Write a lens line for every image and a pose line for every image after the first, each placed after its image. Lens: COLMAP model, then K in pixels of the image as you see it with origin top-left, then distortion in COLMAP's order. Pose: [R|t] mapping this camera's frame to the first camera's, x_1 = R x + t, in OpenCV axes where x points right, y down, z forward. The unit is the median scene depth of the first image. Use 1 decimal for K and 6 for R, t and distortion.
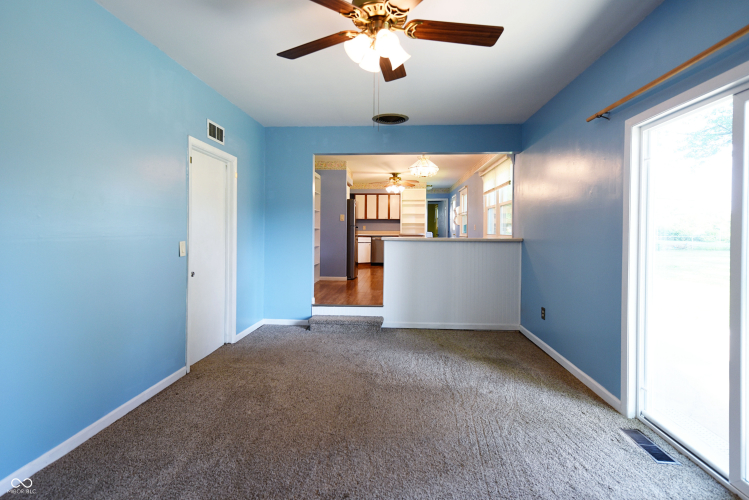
lens RADIAL K [[372.5, 0, 374.5], [0, 372.5, 244.7], [0, 0, 1]] dist [0.002828, 0.000192]
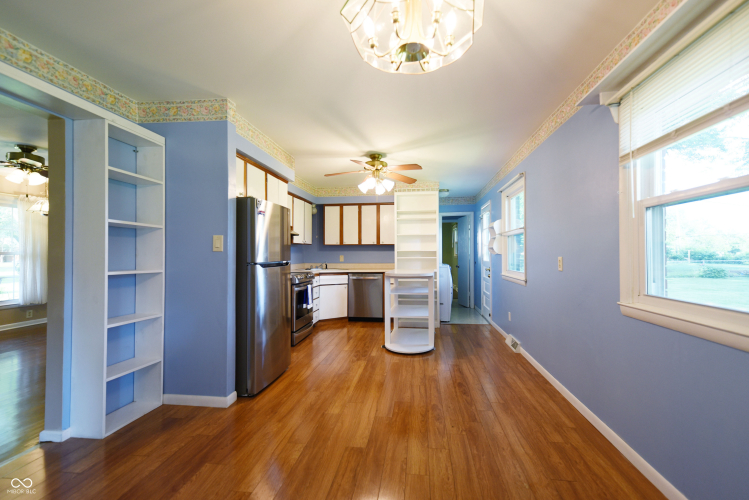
lens RADIAL K [[320.4, 0, 377.3], [0, 320.4, 250.5], [0, 0, 1]] dist [0.014433, 0.000244]
pose [[0.997932, -0.009759, -0.063540, 0.070963], [0.006627, 0.998761, -0.049317, -0.032908], [0.063943, 0.048794, 0.996760, 0.477577]]
